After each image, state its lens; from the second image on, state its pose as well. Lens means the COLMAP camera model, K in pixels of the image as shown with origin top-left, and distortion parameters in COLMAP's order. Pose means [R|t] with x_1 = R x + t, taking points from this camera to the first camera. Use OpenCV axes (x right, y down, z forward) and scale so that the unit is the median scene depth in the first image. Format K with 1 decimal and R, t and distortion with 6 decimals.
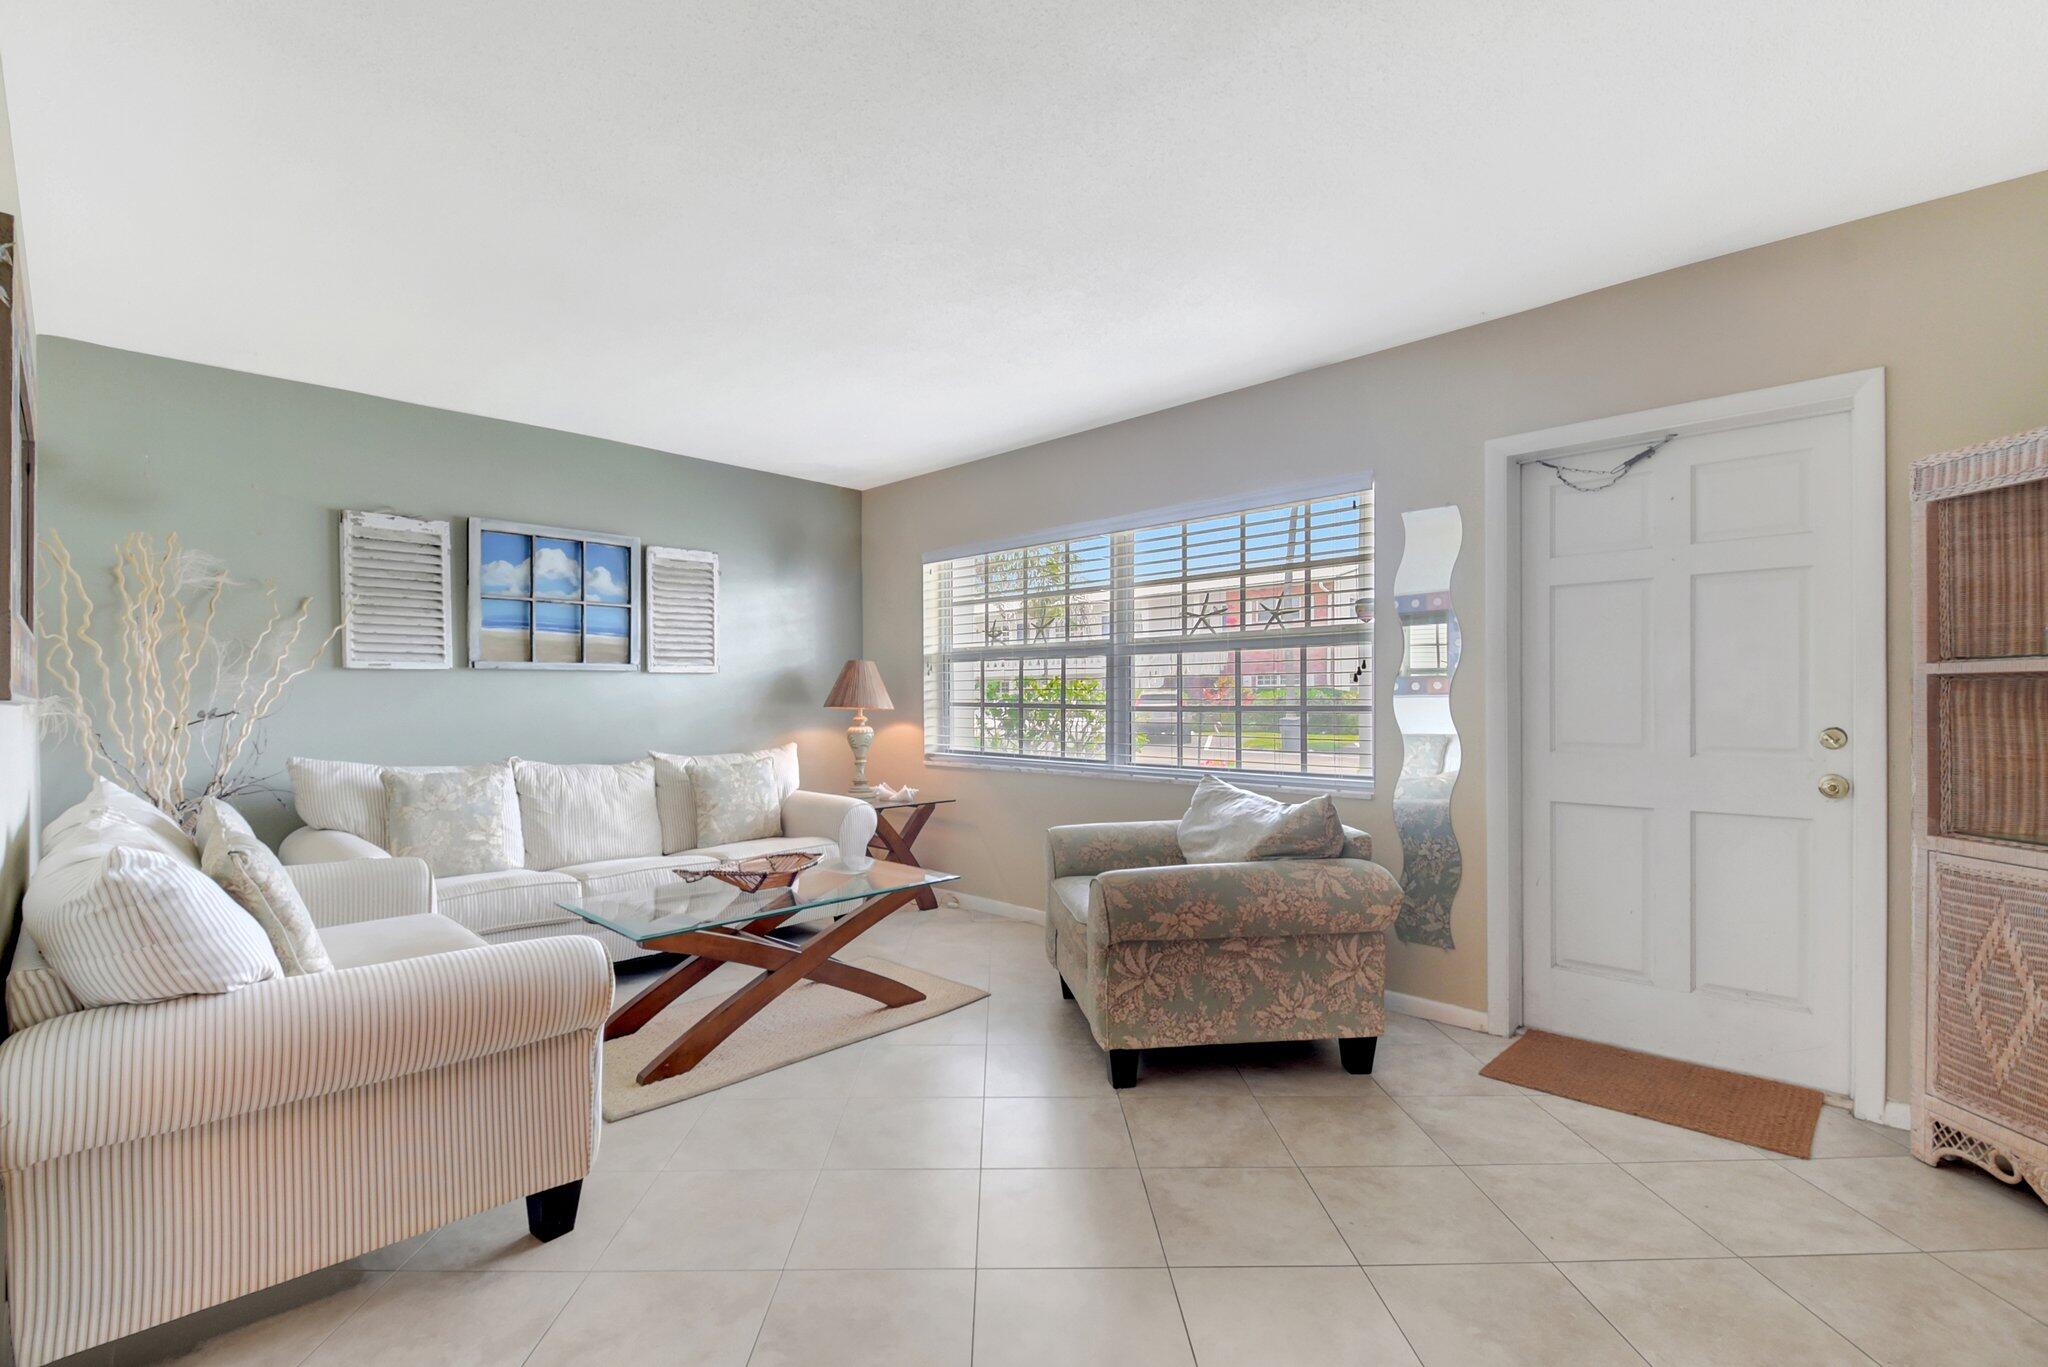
lens RADIAL K [[900.4, 0, 1021.0], [0, 900.4, 693.3], [0, 0, 1]] dist [0.005267, -0.000166]
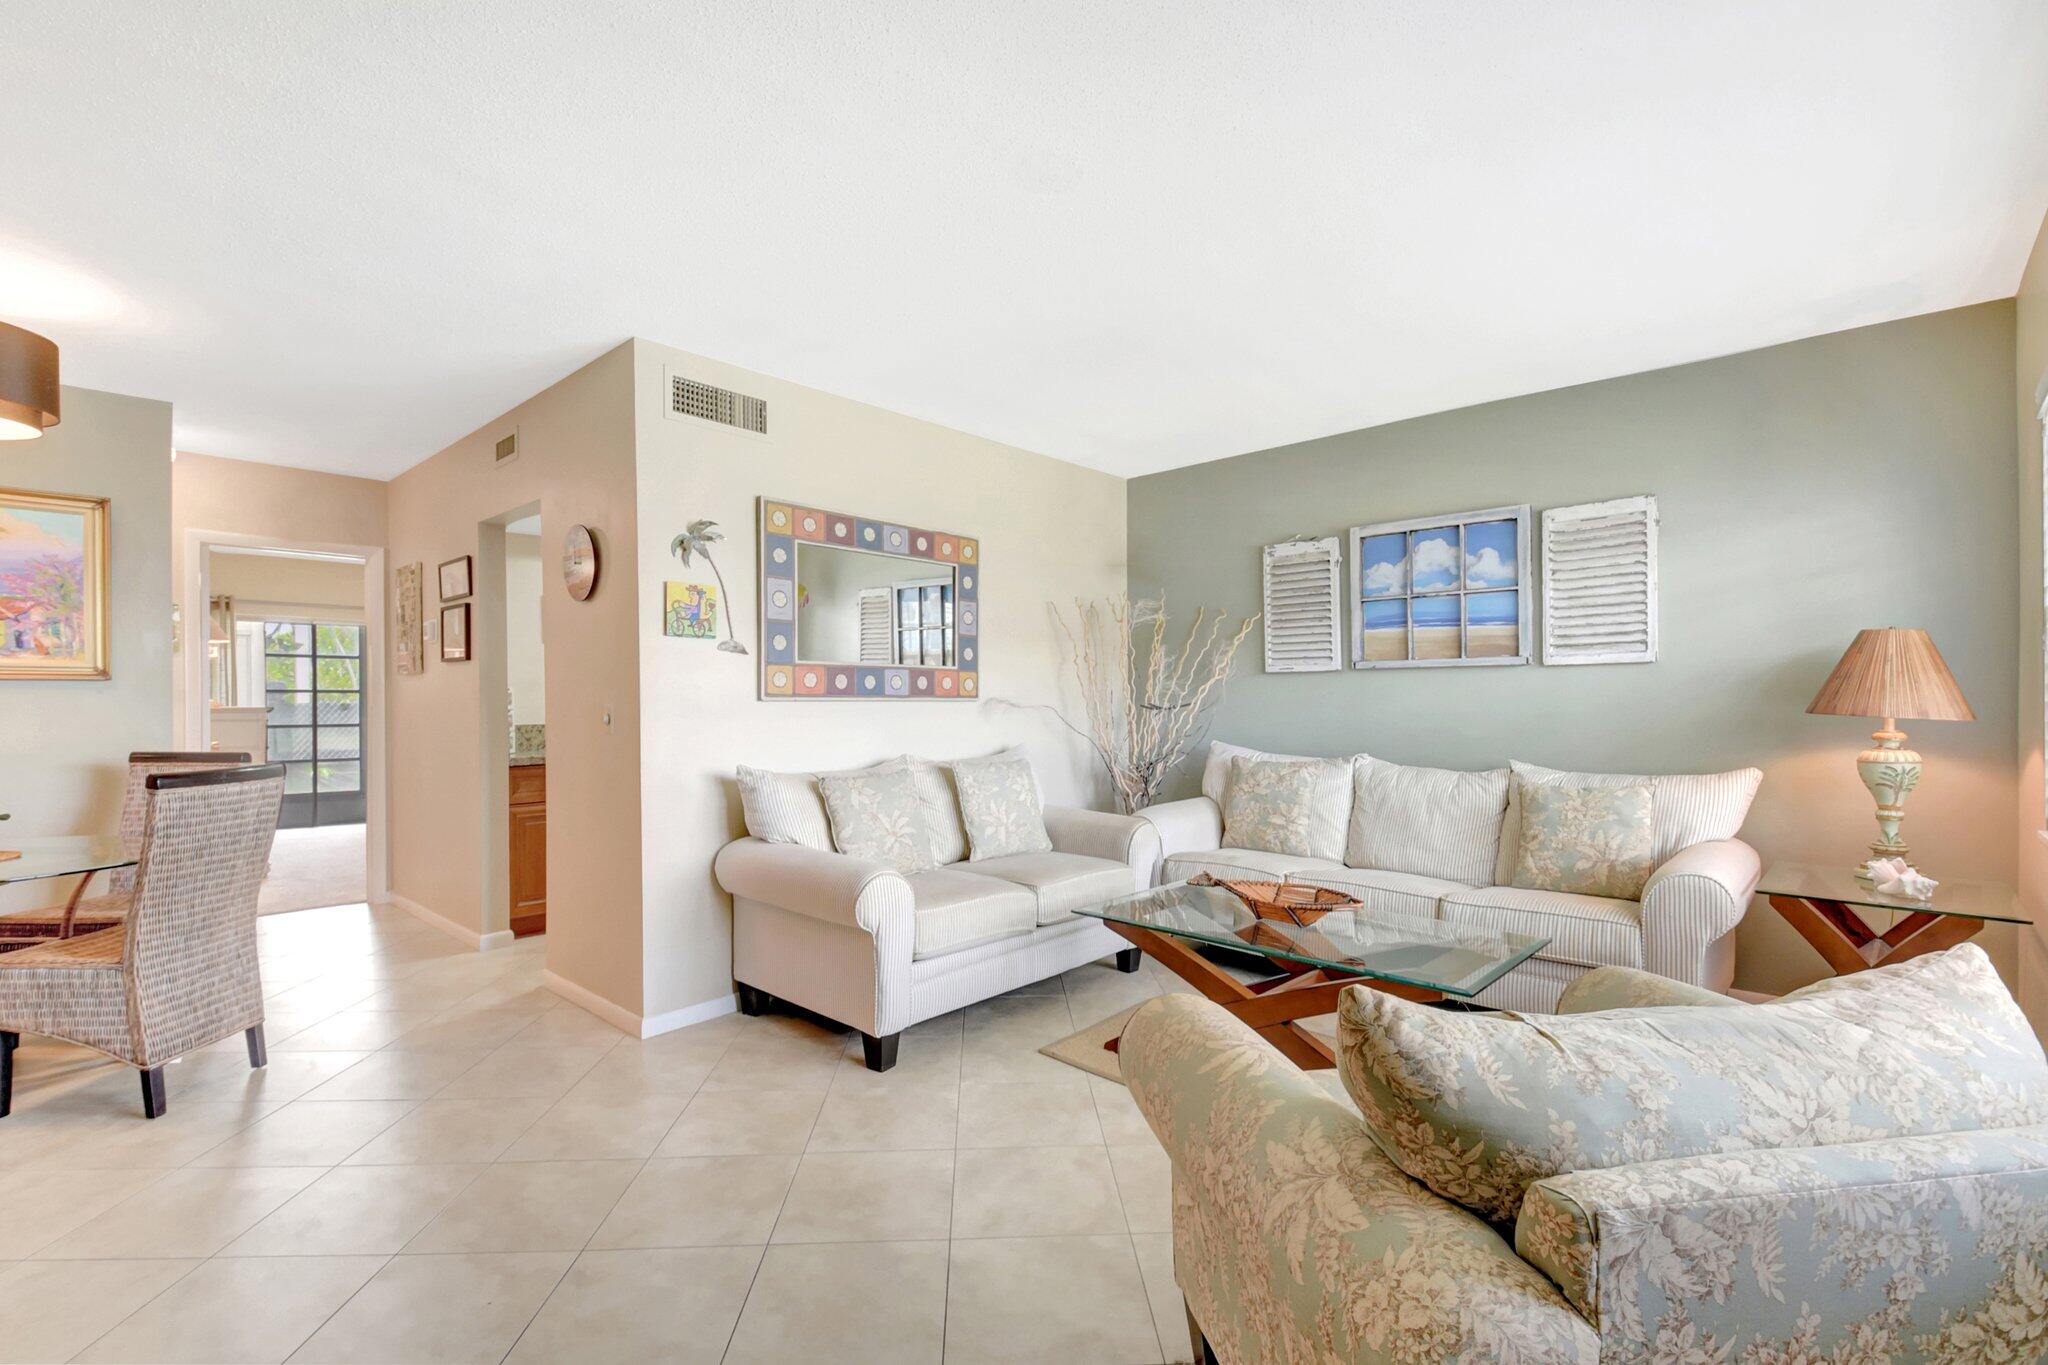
lens RADIAL K [[900.4, 0, 1019.6], [0, 900.4, 692.9], [0, 0, 1]] dist [0.005267, -0.000166]
pose [[0.012463, -0.002301, -0.999920, 0.427263], [0.006090, 0.999979, -0.002225, 0.000816], [0.999904, -0.006062, 0.012477, 0.554395]]
